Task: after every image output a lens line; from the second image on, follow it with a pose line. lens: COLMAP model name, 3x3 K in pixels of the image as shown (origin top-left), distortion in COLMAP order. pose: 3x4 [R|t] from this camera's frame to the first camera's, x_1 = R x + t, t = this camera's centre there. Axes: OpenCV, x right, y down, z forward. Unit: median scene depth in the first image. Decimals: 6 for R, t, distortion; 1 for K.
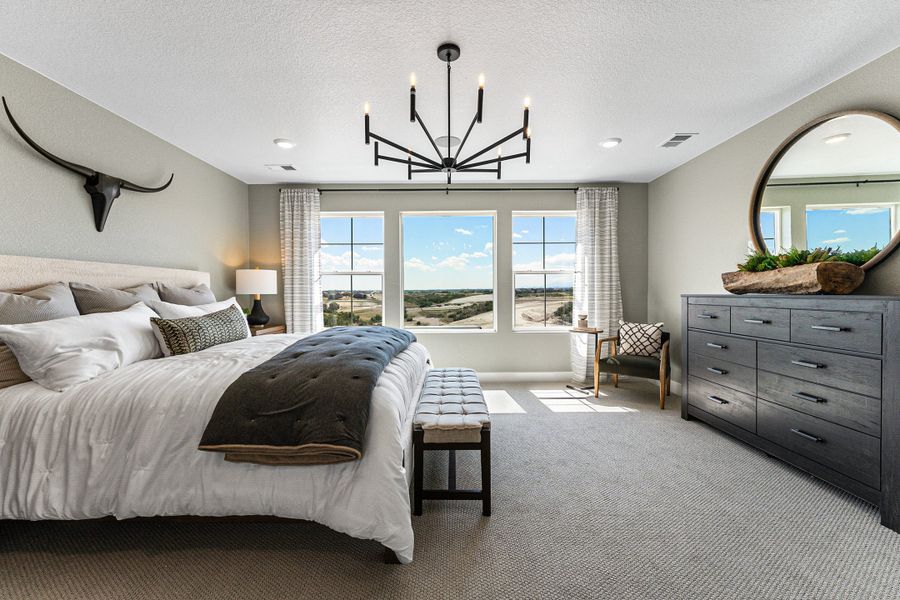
lens RADIAL K [[361.6, 0, 450.6], [0, 361.6, 296.6], [0, 0, 1]] dist [-0.003330, -0.000178]
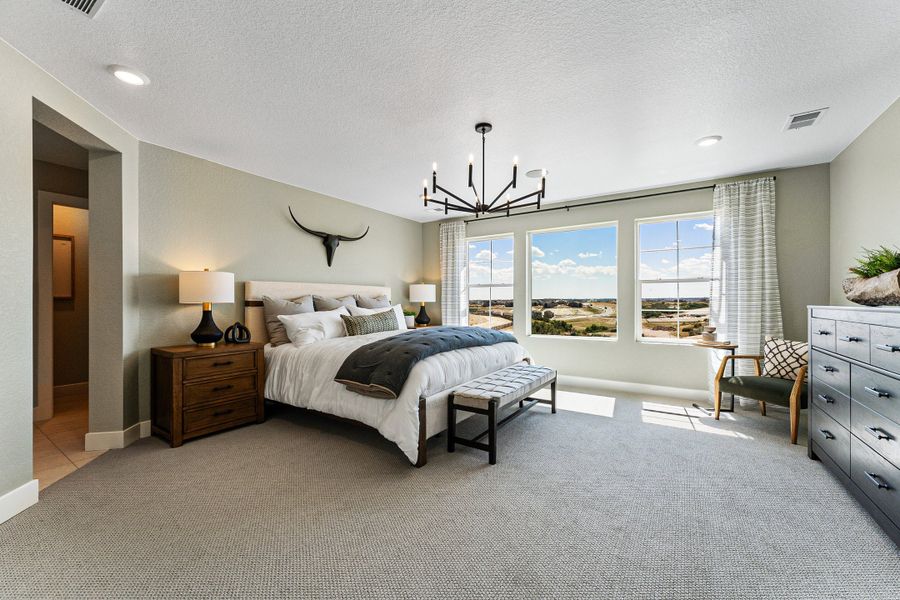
lens RADIAL K [[357.6, 0, 447.8], [0, 357.6, 301.5], [0, 0, 1]] dist [-0.001388, -0.000415]
pose [[0.836841, 0.005821, -0.547416, 0.470089], [-0.010892, 0.999923, -0.006018, -0.001369], [0.547338, 0.010998, 0.836839, -0.158241]]
